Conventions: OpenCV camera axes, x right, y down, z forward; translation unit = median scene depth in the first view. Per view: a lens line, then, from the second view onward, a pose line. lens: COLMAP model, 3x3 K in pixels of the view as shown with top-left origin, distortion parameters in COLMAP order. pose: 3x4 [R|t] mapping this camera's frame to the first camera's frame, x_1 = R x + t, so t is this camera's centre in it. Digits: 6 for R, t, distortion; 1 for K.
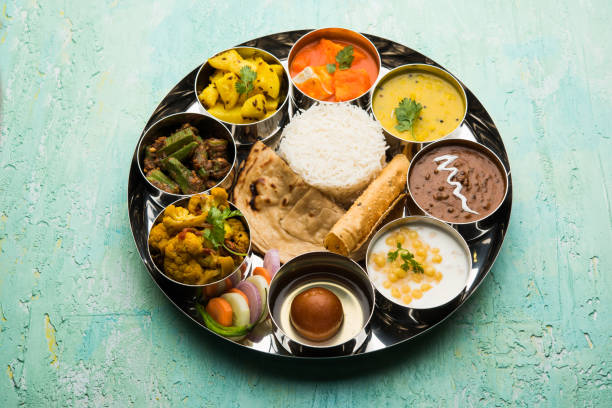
lens RADIAL K [[1042.4, 0, 306.0], [0, 1042.4, 204.0], [0, 0, 1]] dist [0.009435, 0.271421]
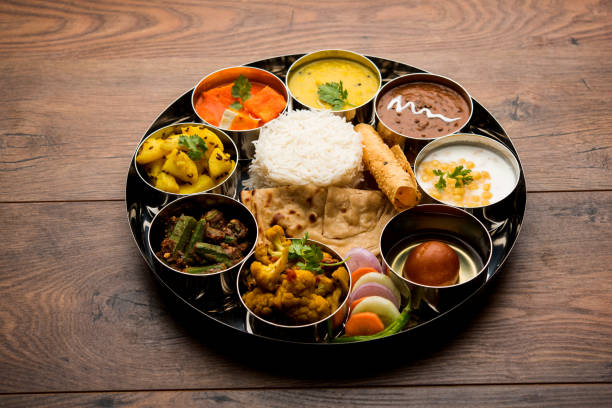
lens RADIAL K [[1042.4, 0, 306.0], [0, 1042.4, 204.0], [0, 0, 1]] dist [0.009435, 0.271421]
pose [[0.698302, -0.523350, 0.488343, -0.478056], [0.622725, 0.780580, -0.053925, 0.035327], [-0.352969, 0.341759, 0.870984, 0.175380]]
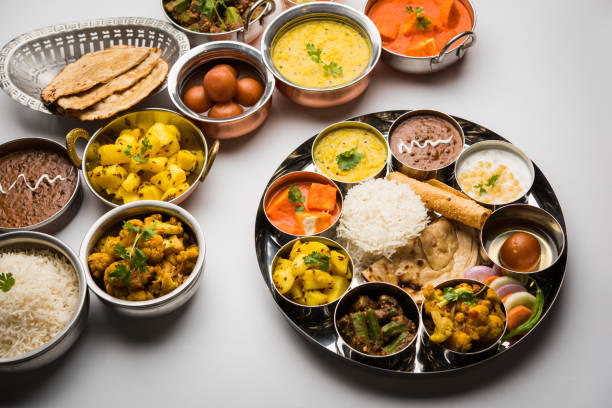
lens RADIAL K [[1042.4, 0, 306.0], [0, 1042.4, 204.0], [0, 0, 1]] dist [0.009435, 0.271421]
pose [[0.149271, -0.810375, 0.566578, -0.674219], [0.870180, 0.379777, 0.313936, -0.525905], [-0.469579, 0.446163, 0.761862, 0.103363]]
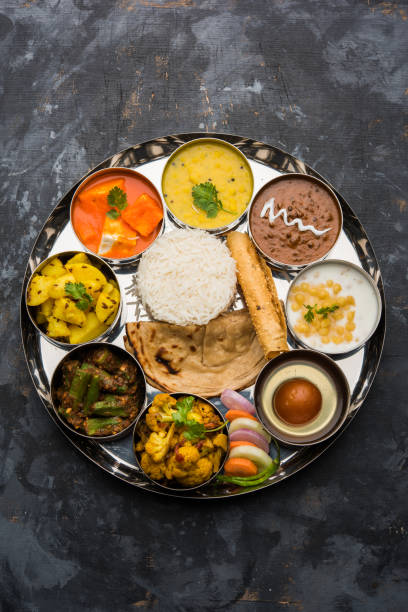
lens RADIAL K [[1042.4, 0, 204.0], [0, 1042.4, 306.0], [0, 0, 1]] dist [0.009435, 0.271421]
pose [[0.666073, -0.738864, 0.102114, -0.088721], [0.640302, 0.636621, 0.429799, -0.473250], [-0.382571, -0.220894, 0.897132, 0.061593]]
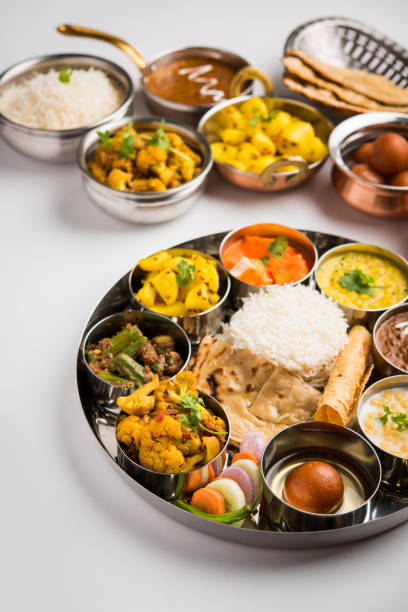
lens RADIAL K [[1042.4, 0, 204.0], [0, 1042.4, 306.0], [0, 0, 1]] dist [0.009435, 0.271421]
pose [[0.983367, -0.106862, 0.146865, -0.186521], [0.143745, 0.952167, -0.269660, 0.171231], [-0.111024, 0.286286, 0.951690, 0.107735]]
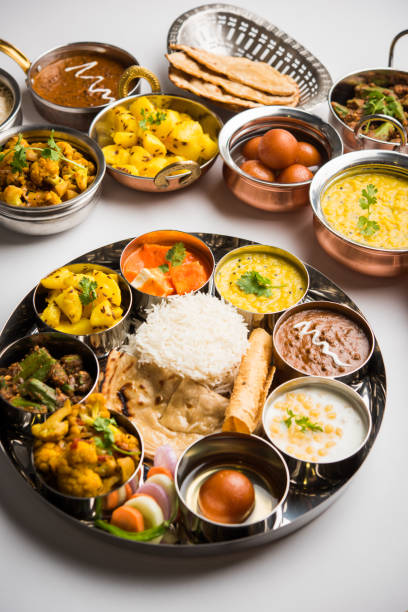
lens RADIAL K [[1042.4, 0, 204.0], [0, 1042.4, 306.0], [0, 0, 1]] dist [0.009435, 0.271421]
pose [[0.955476, -0.192994, 0.223202, -0.176761], [0.236622, 0.953074, -0.188837, 0.105857], [-0.176284, 0.233244, 0.956306, 0.058235]]
